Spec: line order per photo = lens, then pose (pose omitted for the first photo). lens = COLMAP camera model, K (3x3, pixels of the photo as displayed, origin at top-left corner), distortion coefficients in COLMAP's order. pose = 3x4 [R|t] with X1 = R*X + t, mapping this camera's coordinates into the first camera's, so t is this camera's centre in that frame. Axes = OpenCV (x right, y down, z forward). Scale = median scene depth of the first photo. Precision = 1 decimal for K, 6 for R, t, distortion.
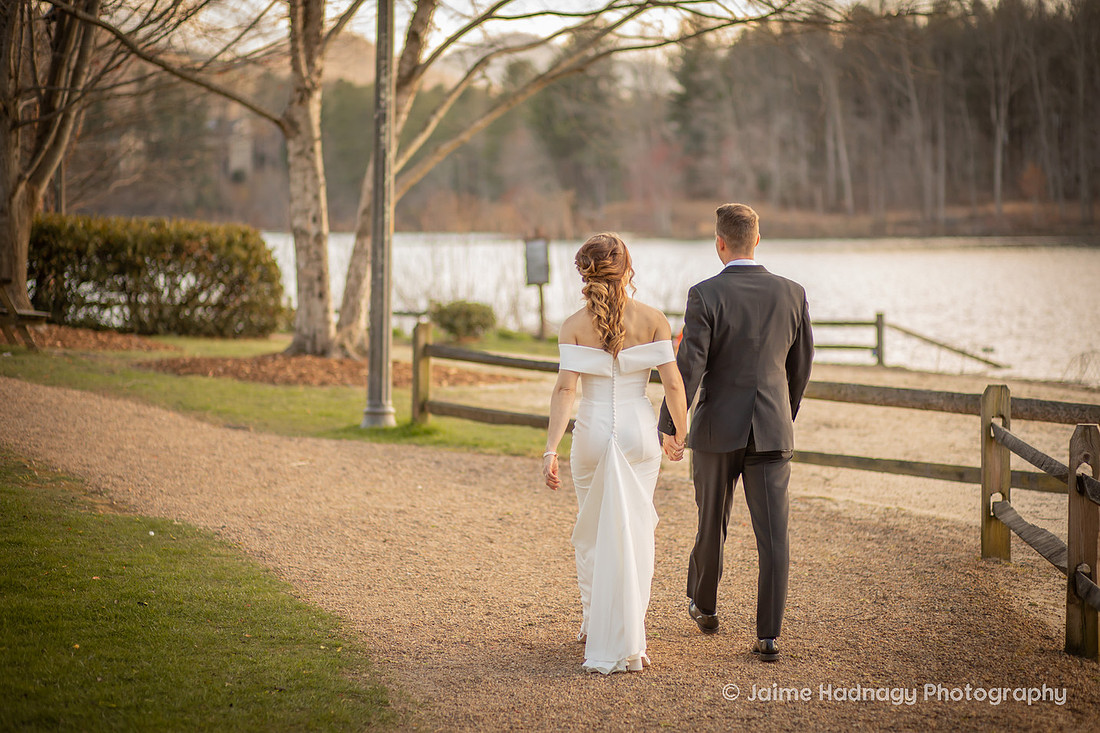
lens RADIAL K [[2682.8, 0, 597.7], [0, 2682.8, 365.3], [0, 0, 1]] dist [-0.078680, -0.664115]
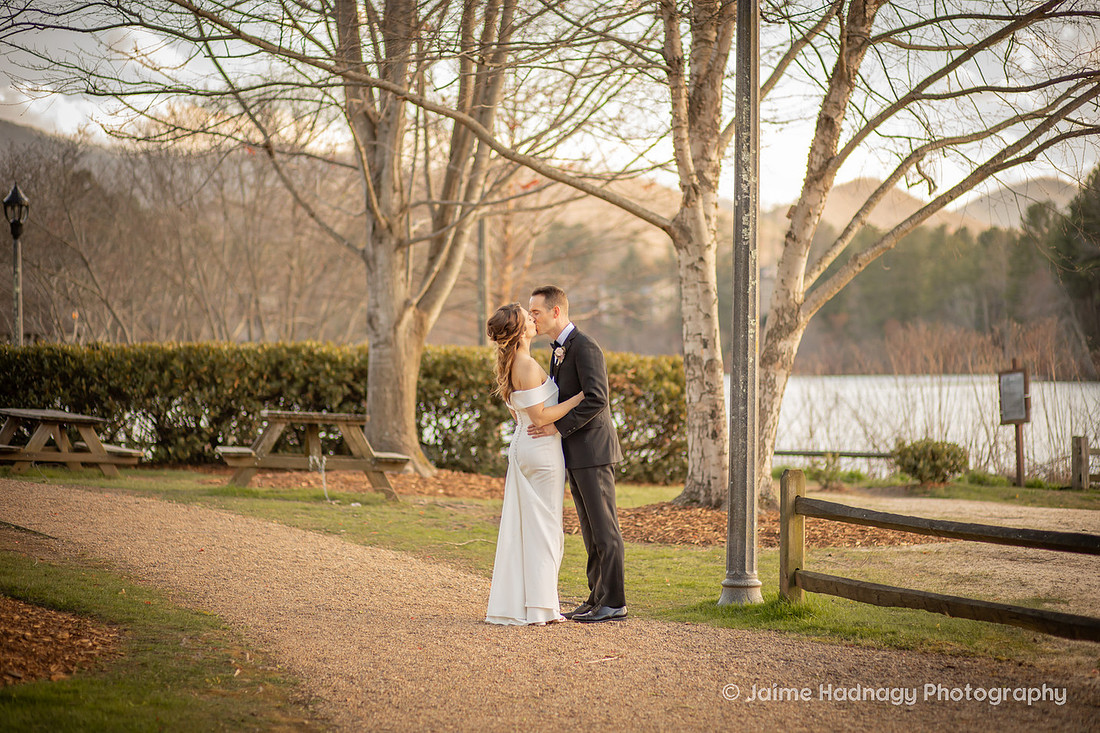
lens RADIAL K [[2664.7, 0, 593.8], [0, 2664.7, 366.1], [0, 0, 1]] dist [-0.093129, -0.369080]
pose [[0.981141, -0.008767, -0.193097, 0.018451], [-0.001318, 0.998644, -0.052041, -0.004022], [0.193291, 0.051314, 0.979799, 0.170512]]
